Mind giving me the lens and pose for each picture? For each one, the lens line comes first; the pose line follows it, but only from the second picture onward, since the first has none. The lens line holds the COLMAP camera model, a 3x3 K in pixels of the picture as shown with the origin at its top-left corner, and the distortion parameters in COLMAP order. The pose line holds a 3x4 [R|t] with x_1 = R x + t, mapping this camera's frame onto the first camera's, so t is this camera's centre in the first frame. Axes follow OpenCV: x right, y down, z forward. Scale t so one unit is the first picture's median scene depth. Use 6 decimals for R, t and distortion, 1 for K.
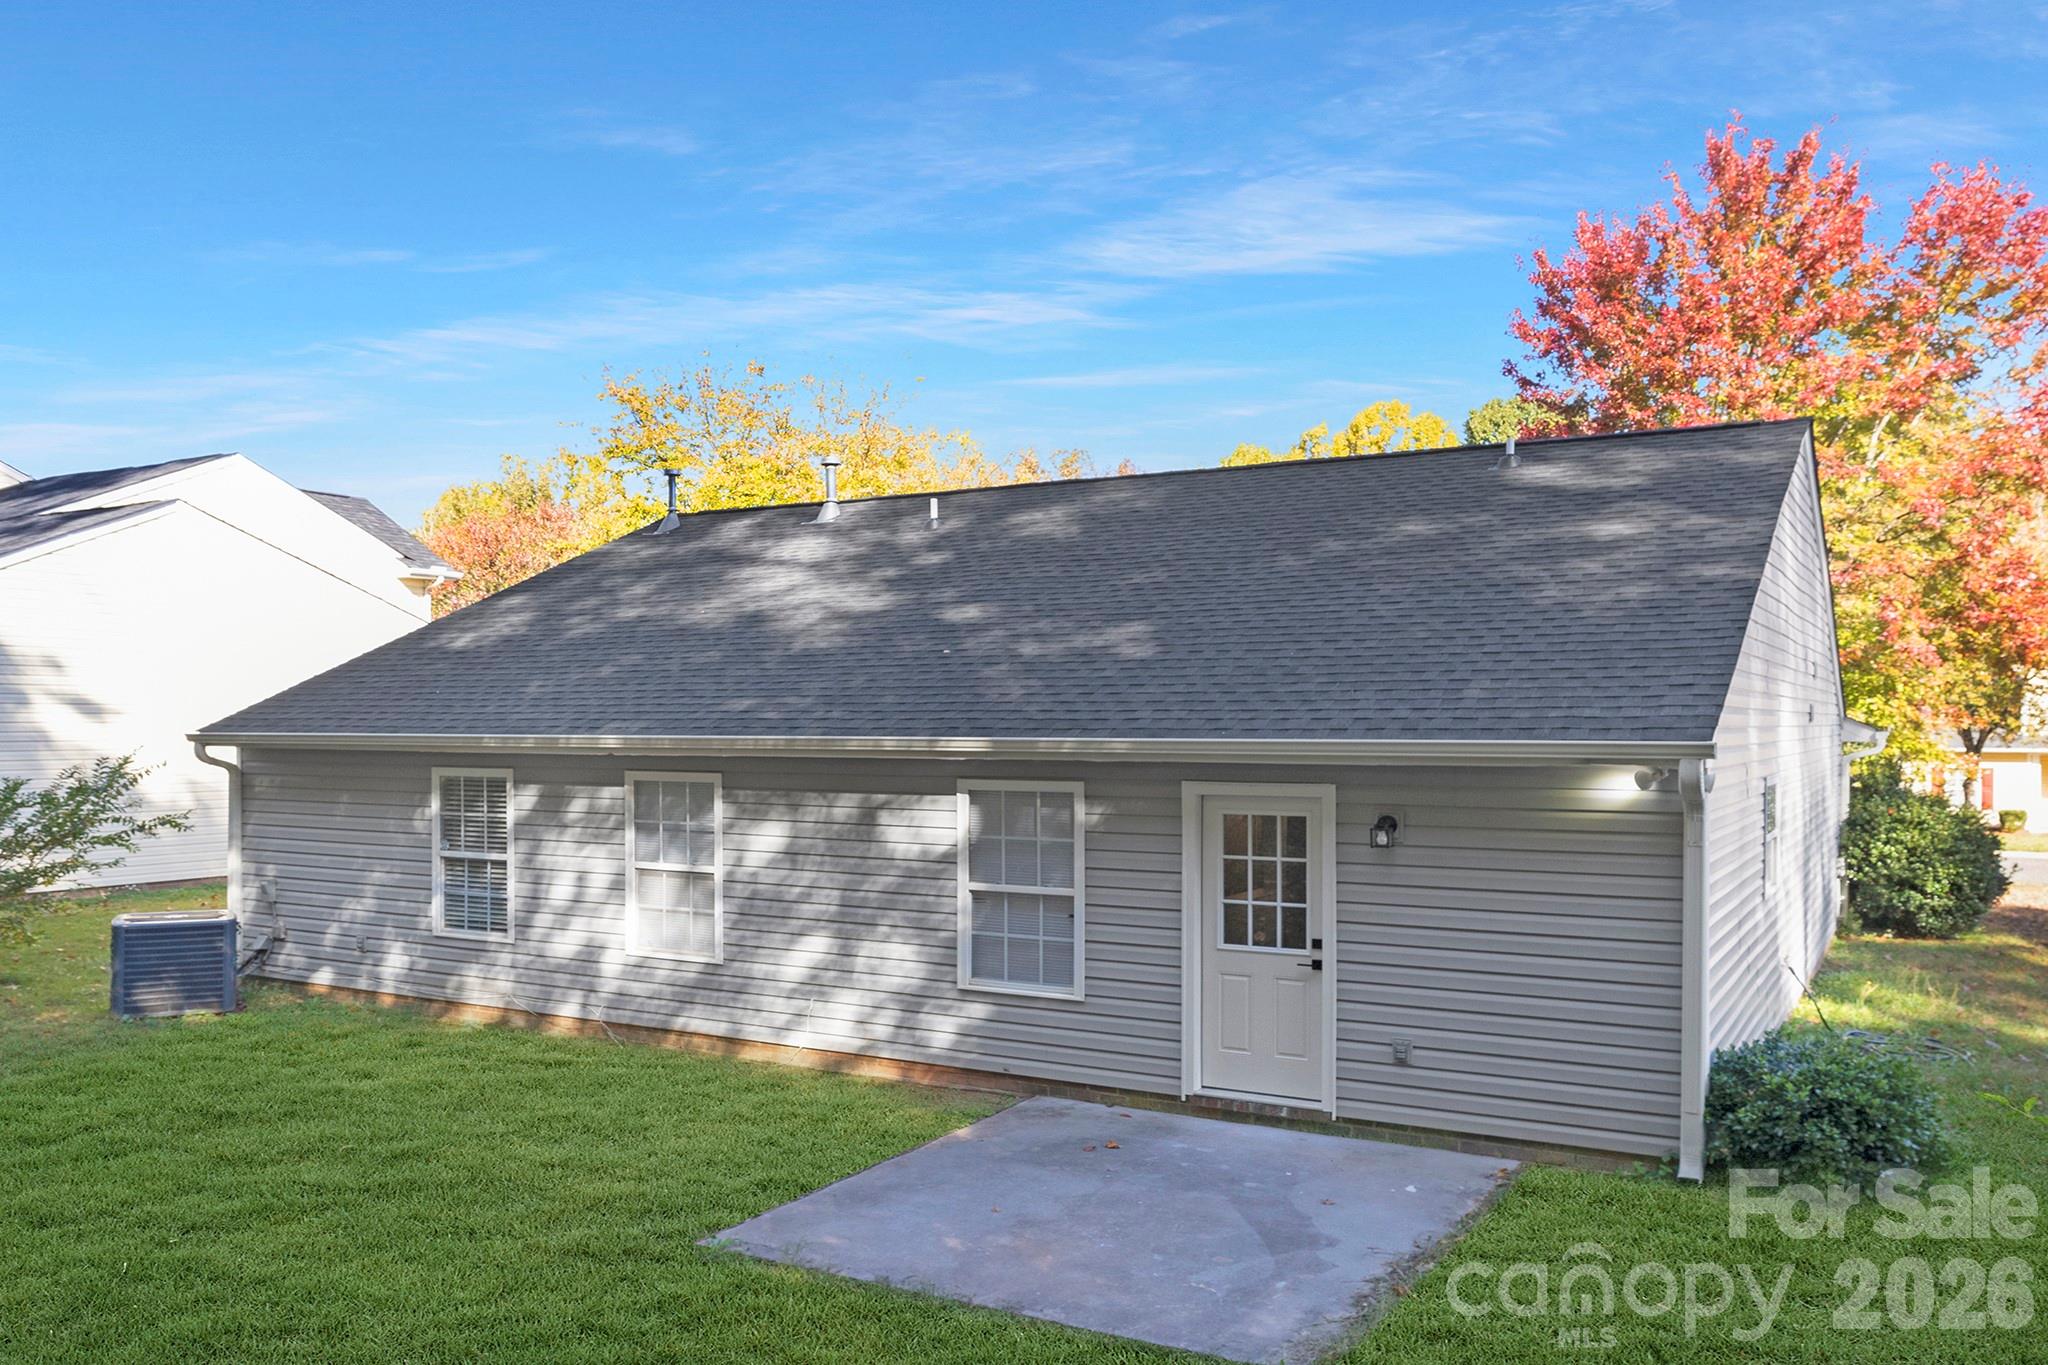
lens RADIAL K [[1613.3, 0, 1027.6], [0, 1613.3, 679.7], [0, 0, 1]] dist [0.015808, 0.006207]
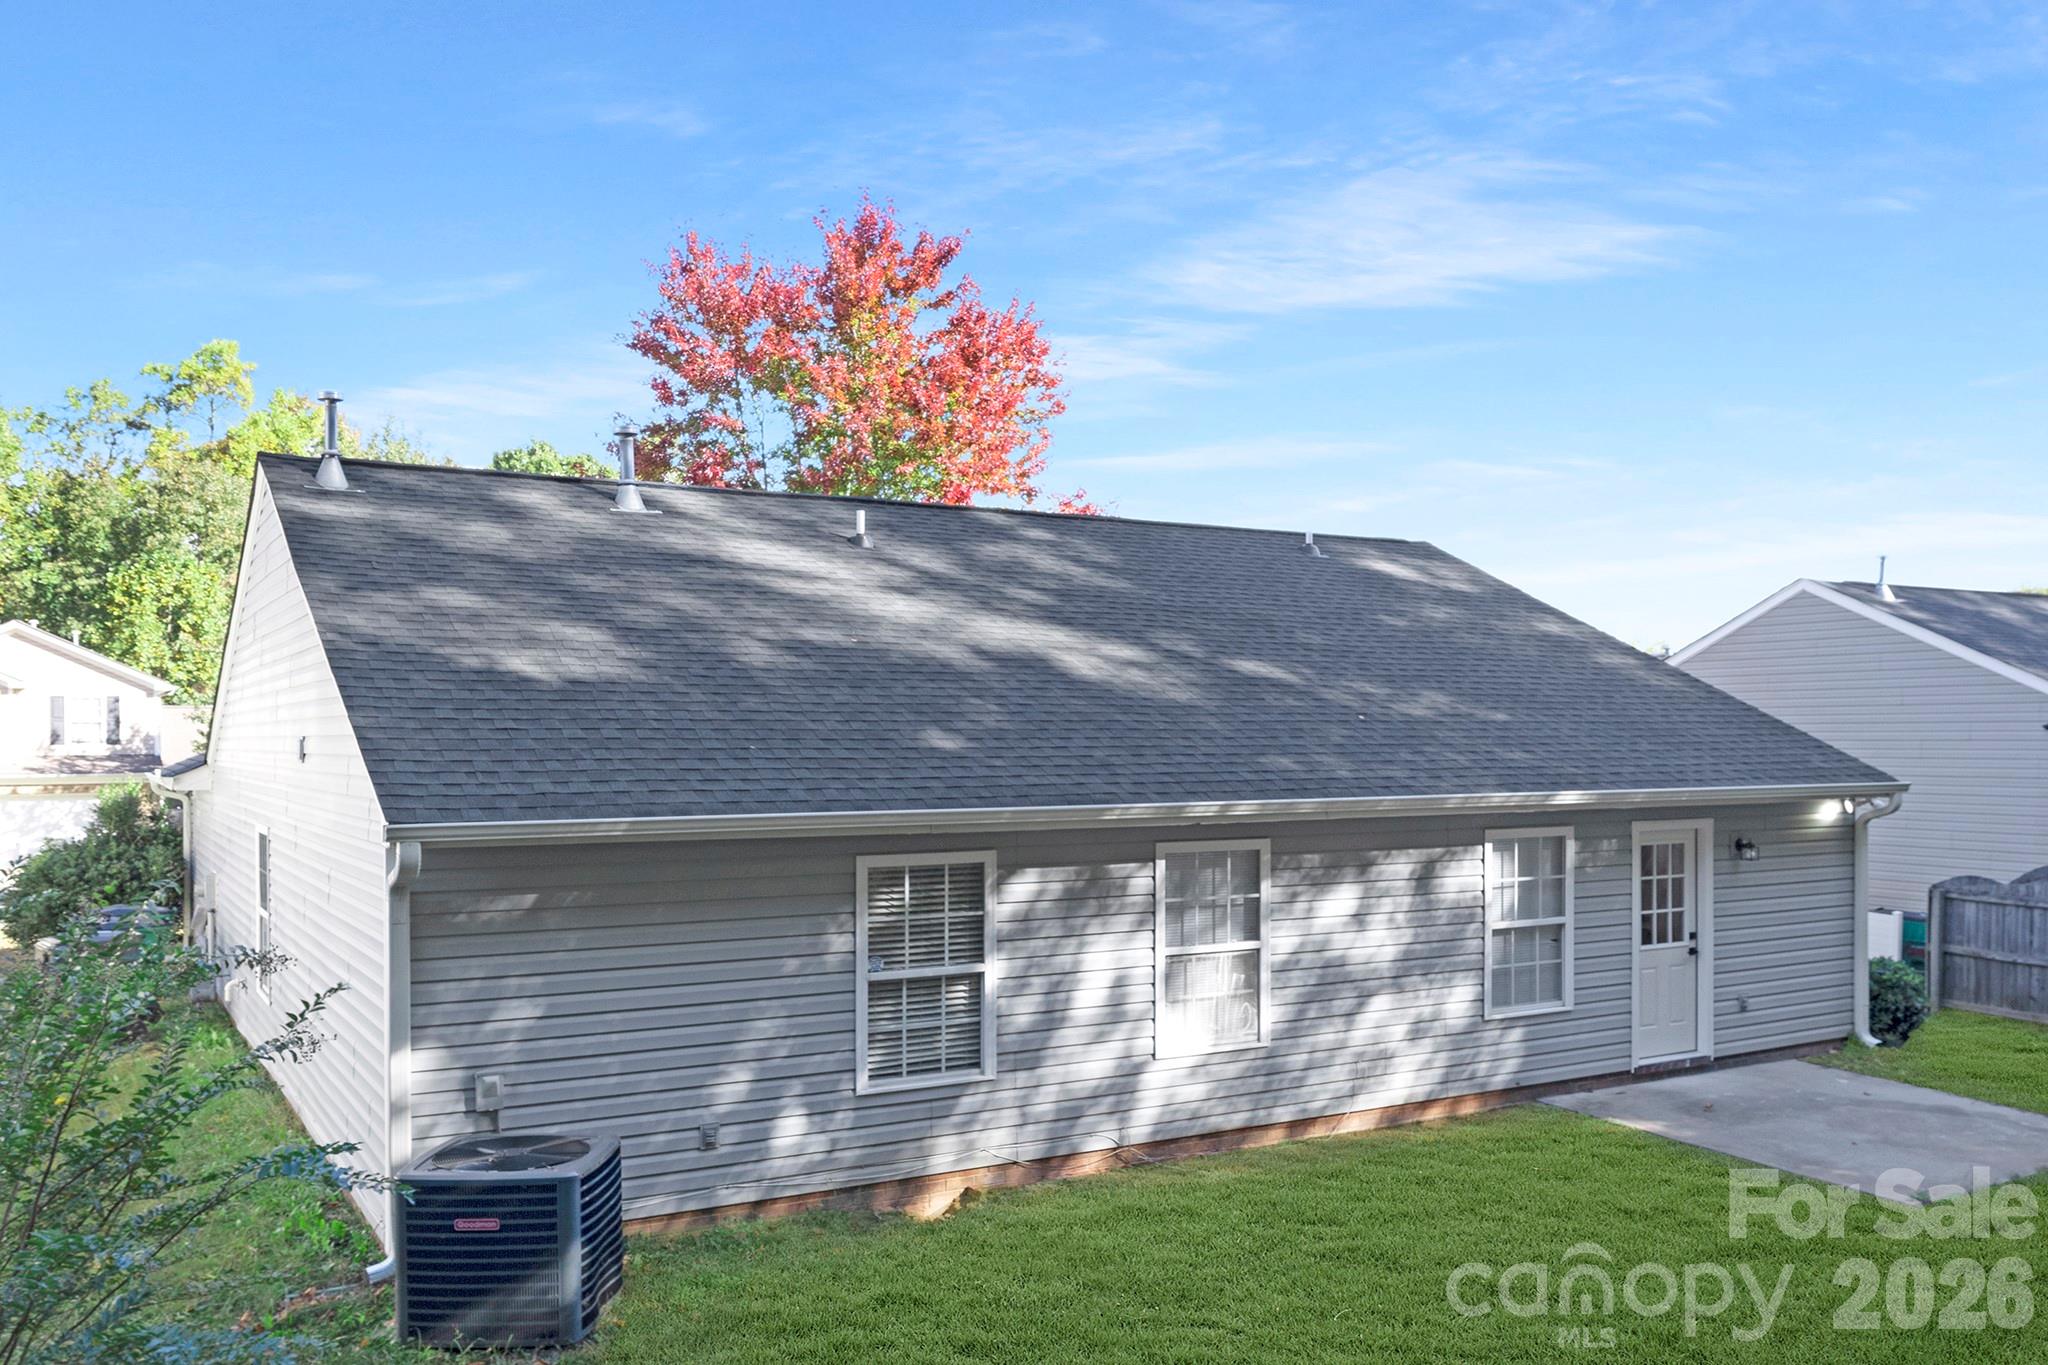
lens RADIAL K [[1613.3, 0, 1027.1], [0, 1613.3, 689.6], [0, 0, 1]] dist [0.015808, 0.006207]
pose [[0.497710, 0.043583, 0.866248, -1.106739], [0.001789, 0.998683, -0.051274, 0.019824], [-0.867342, 0.027070, 0.496976, 0.675633]]
